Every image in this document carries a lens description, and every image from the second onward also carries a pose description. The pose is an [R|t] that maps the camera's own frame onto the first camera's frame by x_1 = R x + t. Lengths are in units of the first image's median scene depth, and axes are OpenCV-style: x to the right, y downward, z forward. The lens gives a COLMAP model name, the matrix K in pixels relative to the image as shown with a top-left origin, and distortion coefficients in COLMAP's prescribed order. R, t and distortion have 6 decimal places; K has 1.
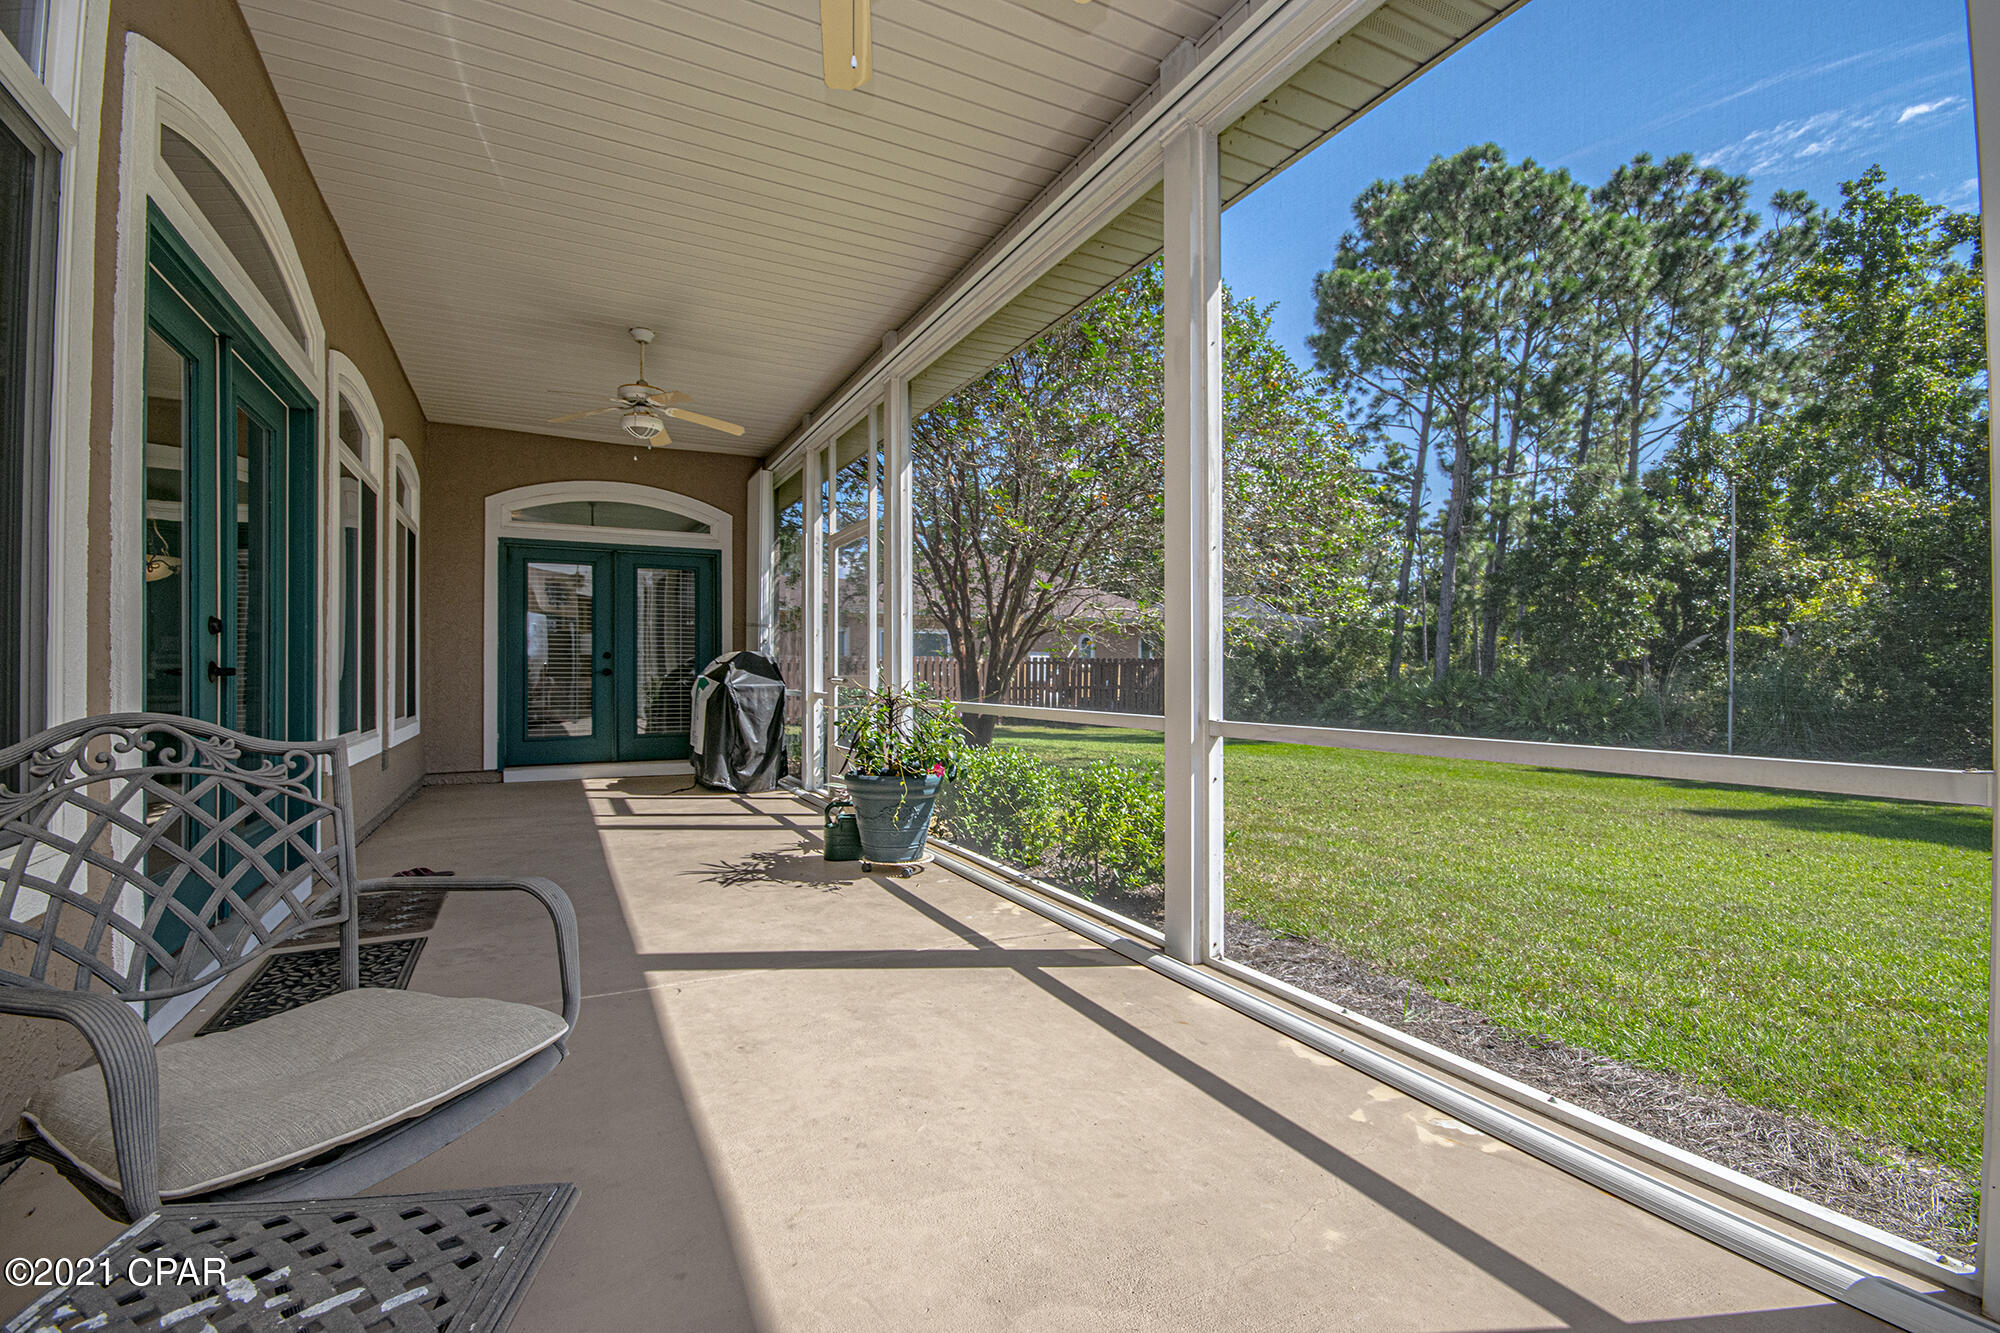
lens RADIAL K [[891.2, 0, 1000.0], [0, 891.2, 666.5], [0, 0, 1]] dist [0.000464, -0.013673]
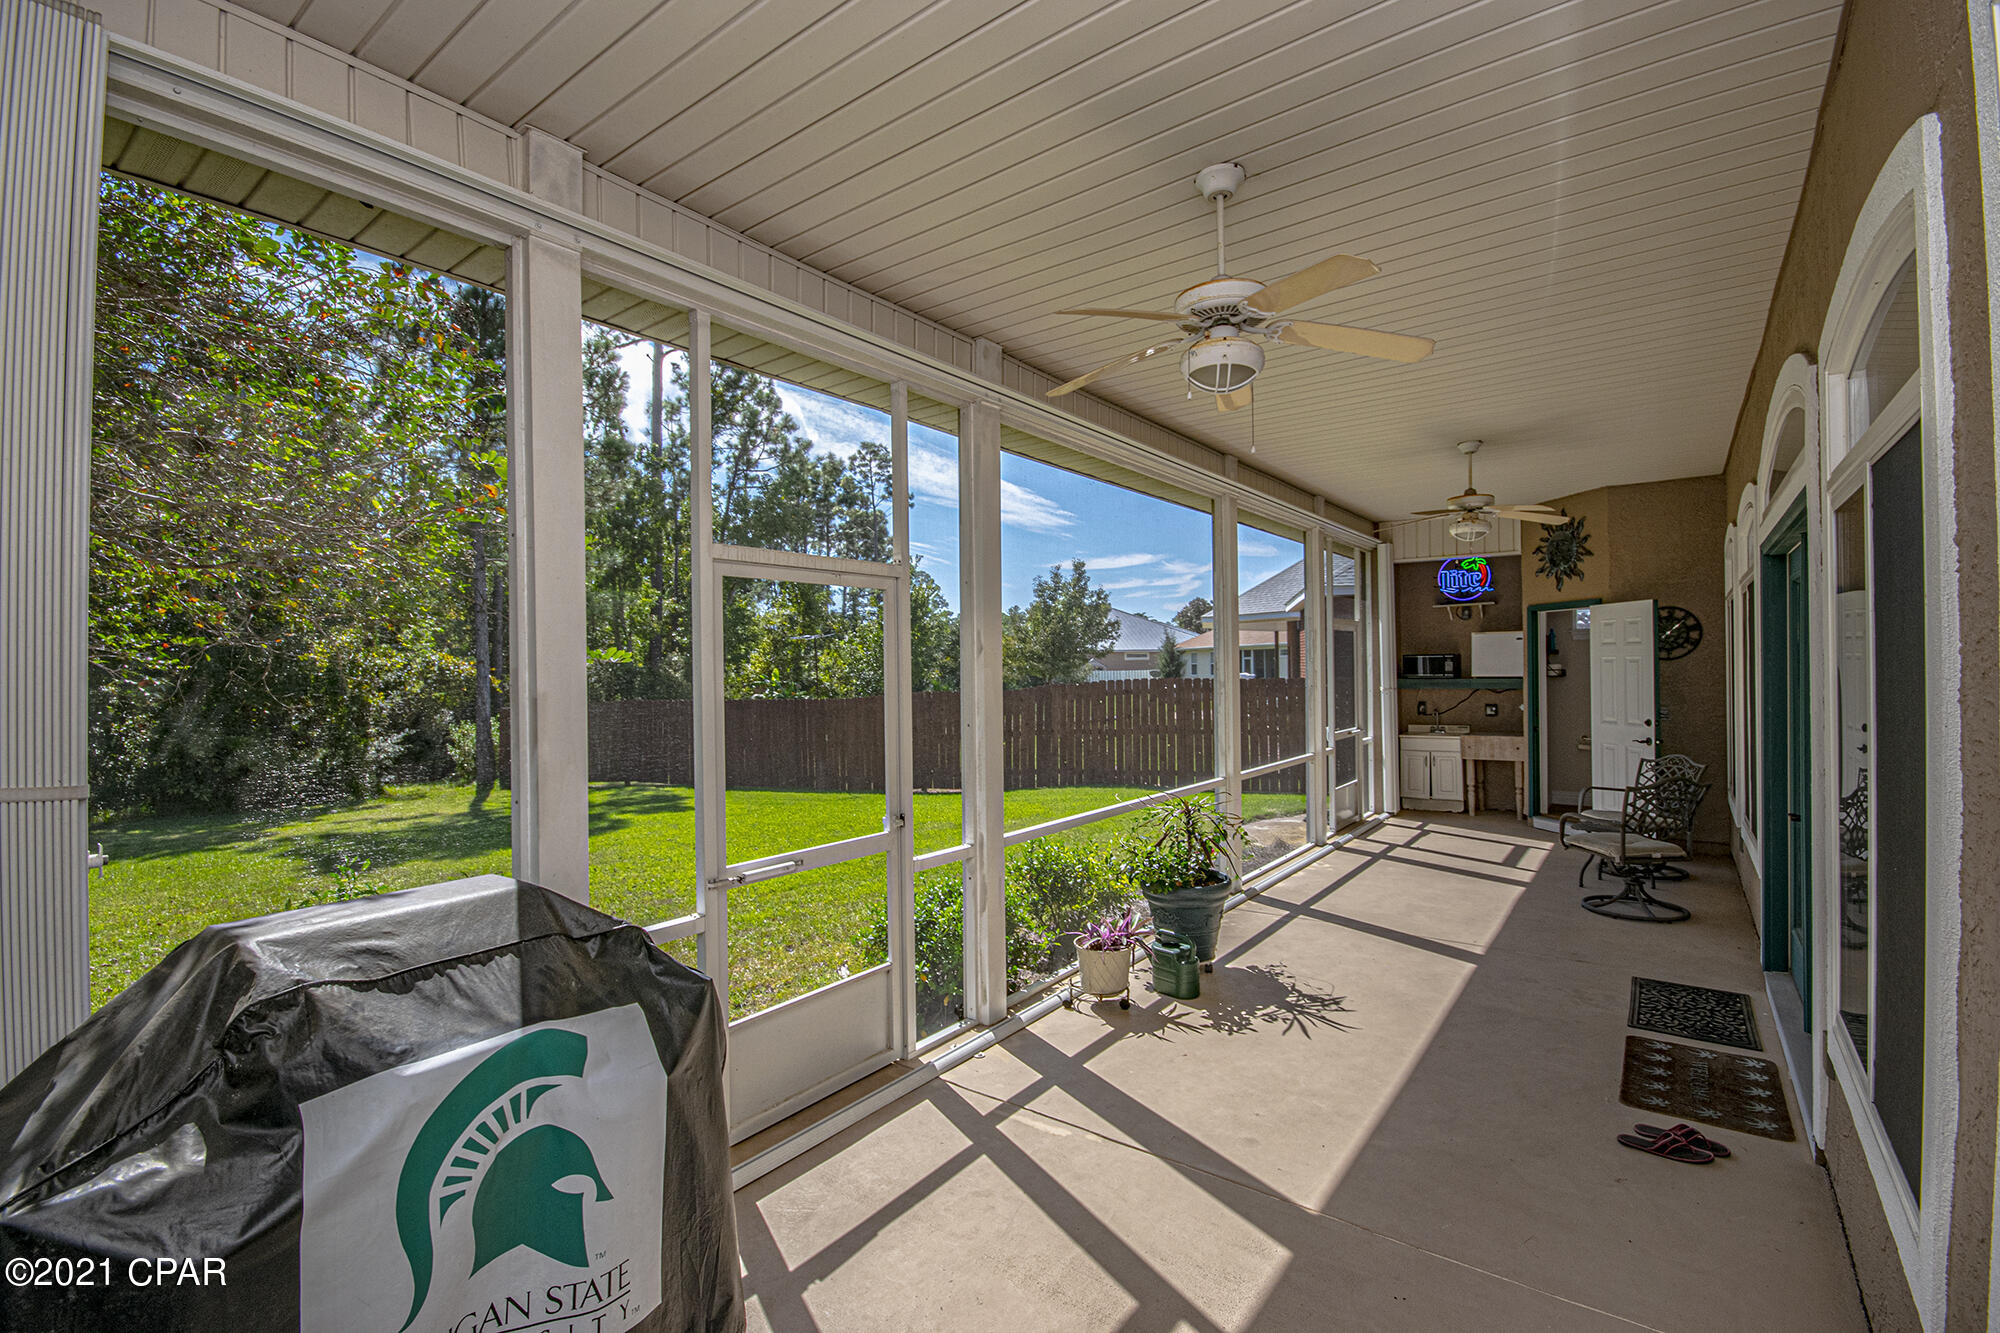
lens RADIAL K [[891.2, 0, 1000.0], [0, 891.2, 666.5], [0, 0, 1]] dist [0.000464, -0.013673]
pose [[-0.431240, 0.012042, 0.902157, -1.496849], [0.004230, 0.999927, -0.011325, -0.181184], [-0.902228, -0.001067, -0.431259, 2.498355]]
